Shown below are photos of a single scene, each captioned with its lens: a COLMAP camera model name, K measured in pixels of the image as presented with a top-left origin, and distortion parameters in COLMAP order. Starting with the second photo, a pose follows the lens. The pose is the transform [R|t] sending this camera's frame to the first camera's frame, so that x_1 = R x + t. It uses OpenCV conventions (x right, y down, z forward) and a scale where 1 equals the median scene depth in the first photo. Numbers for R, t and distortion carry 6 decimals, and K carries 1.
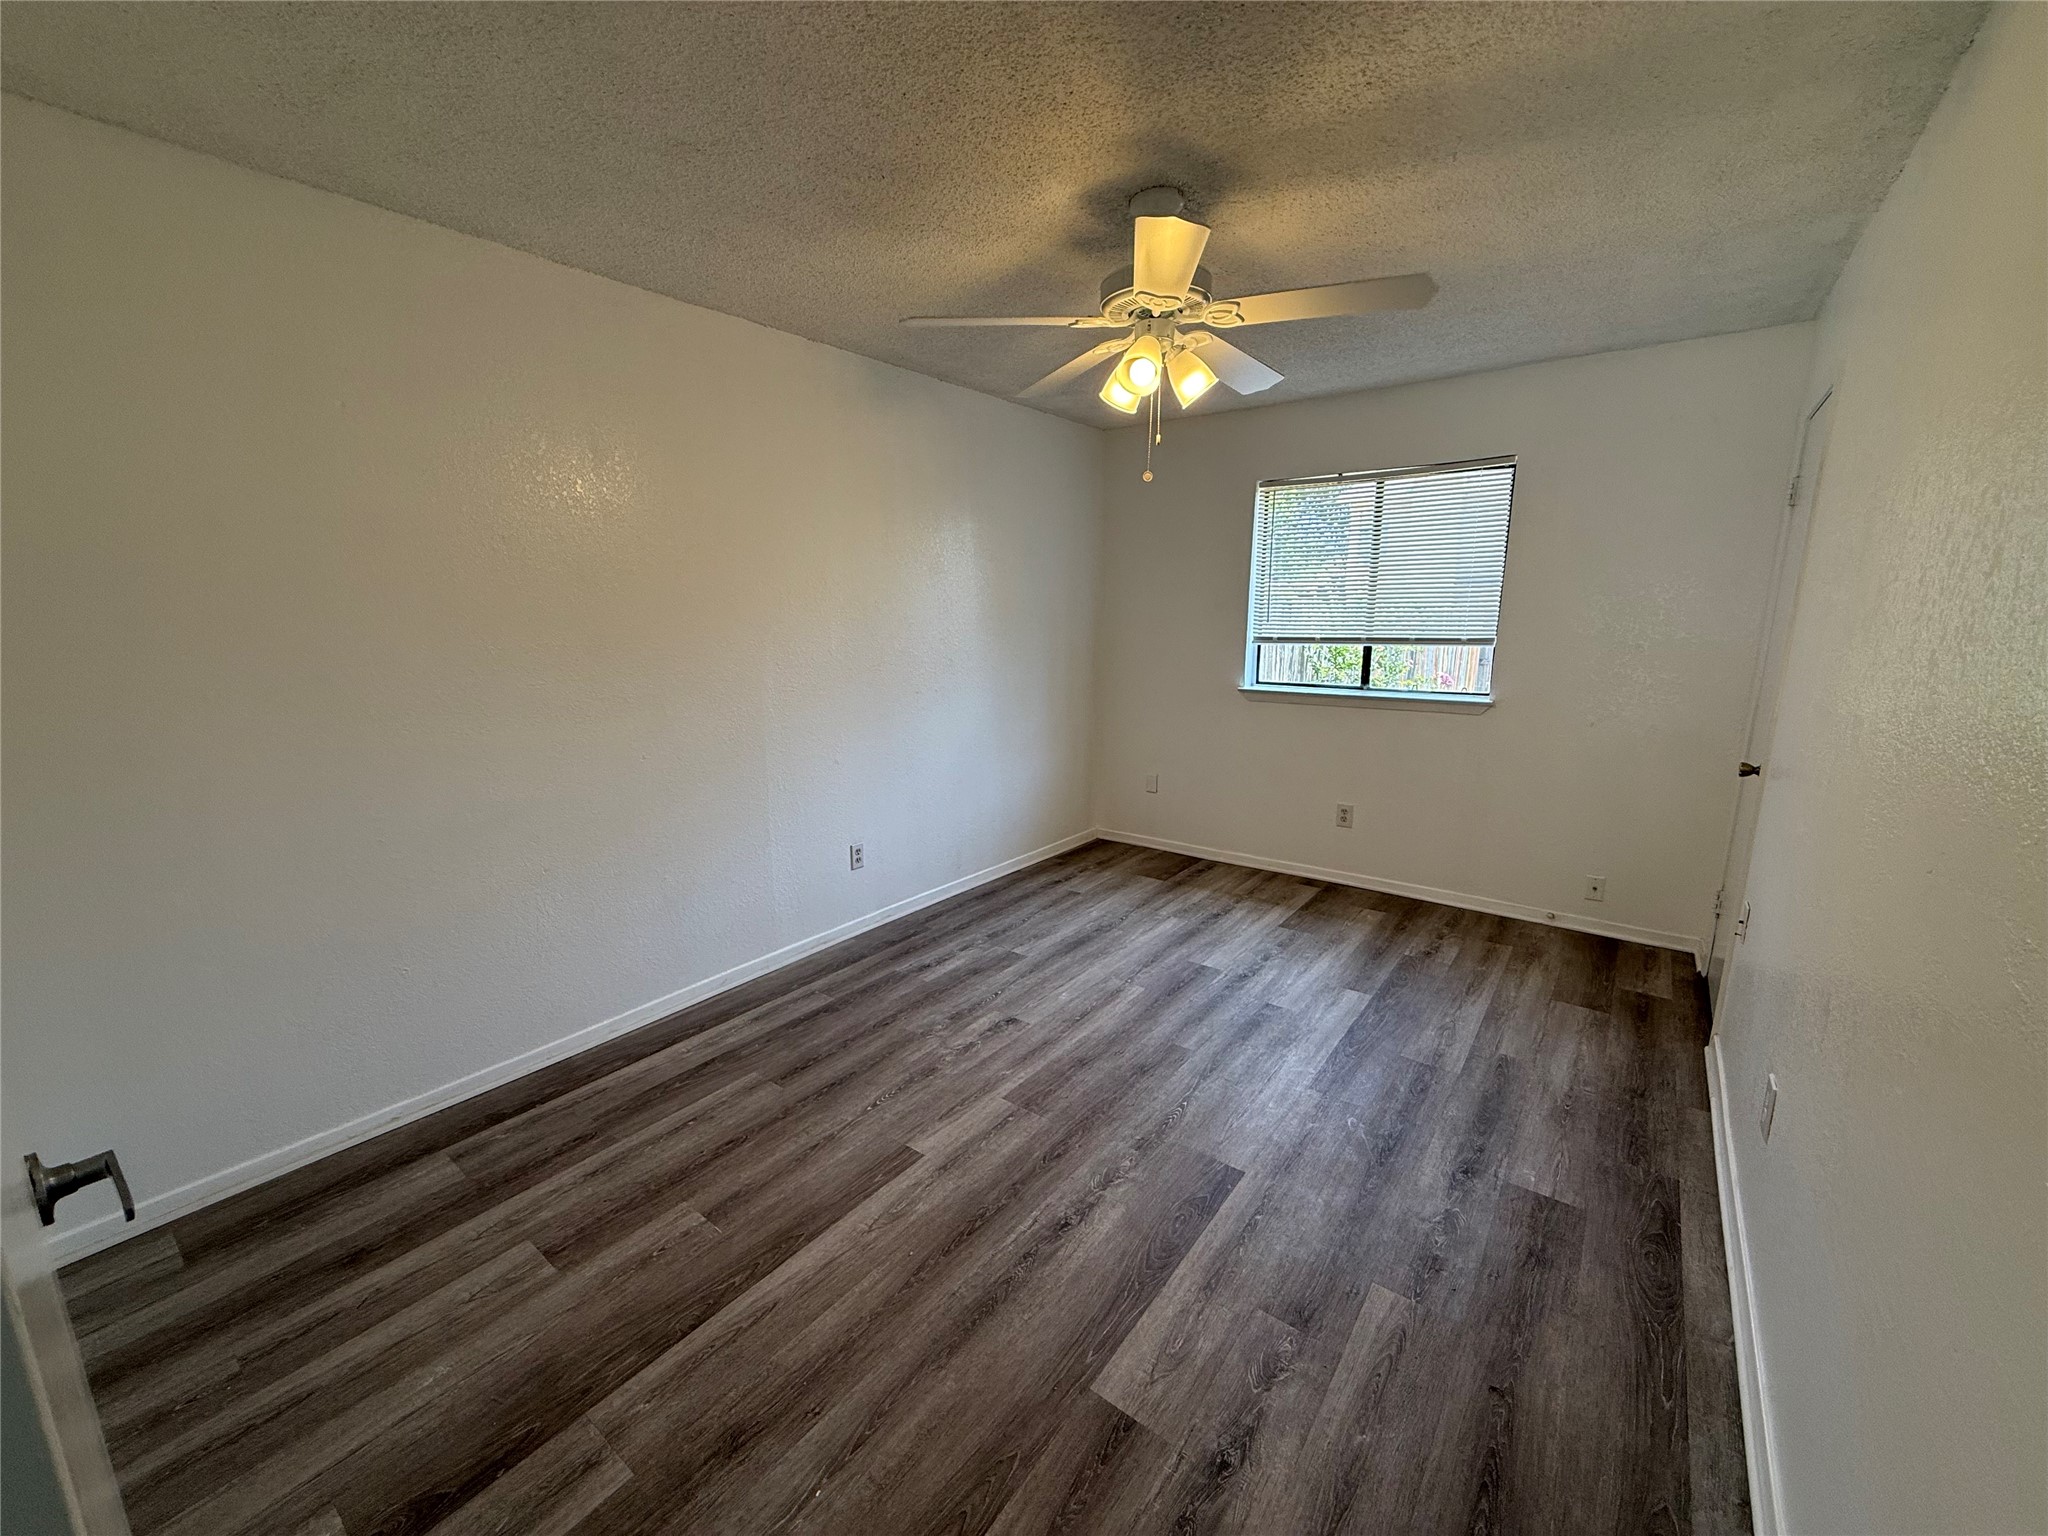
lens RADIAL K [[815.8, 0, 1018.0], [0, 815.8, 767.4], [0, 0, 1]] dist [0.001506, -0.000254]
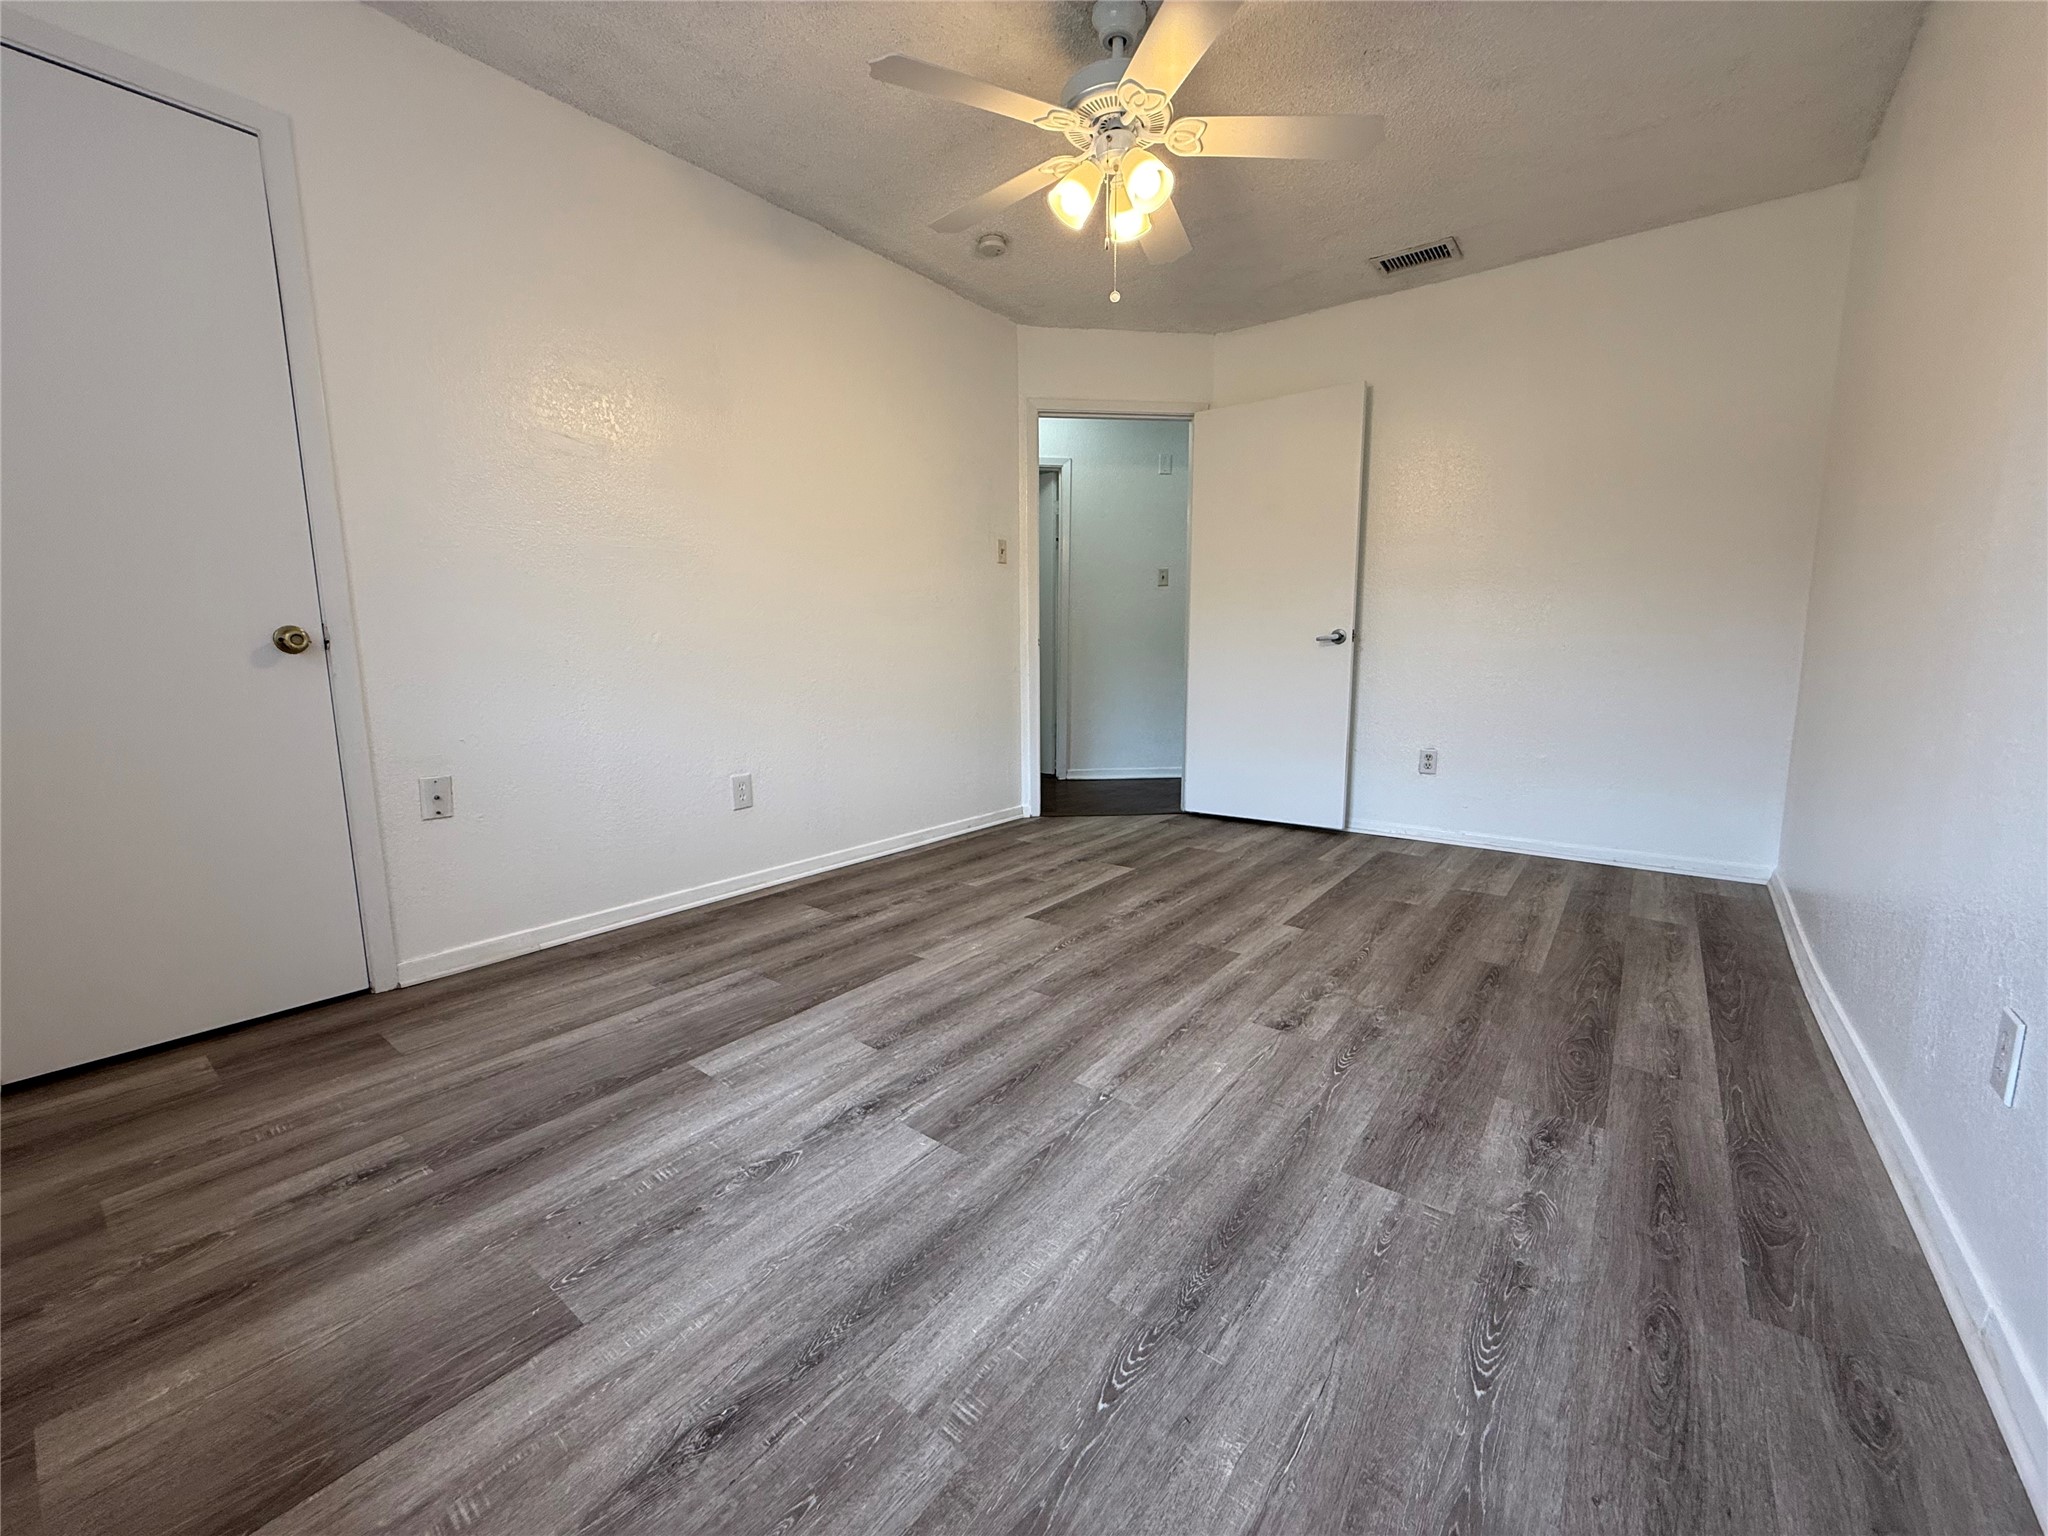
lens RADIAL K [[815.8, 0, 1018.0], [0, 815.8, 767.4], [0, 0, 1]] dist [0.001506, -0.000254]
pose [[-0.999950, 0.007984, 0.006022, 0.220533], [0.009550, 0.941064, 0.338093, -0.128935], [-0.002968, 0.338134, -0.941093, 1.686135]]
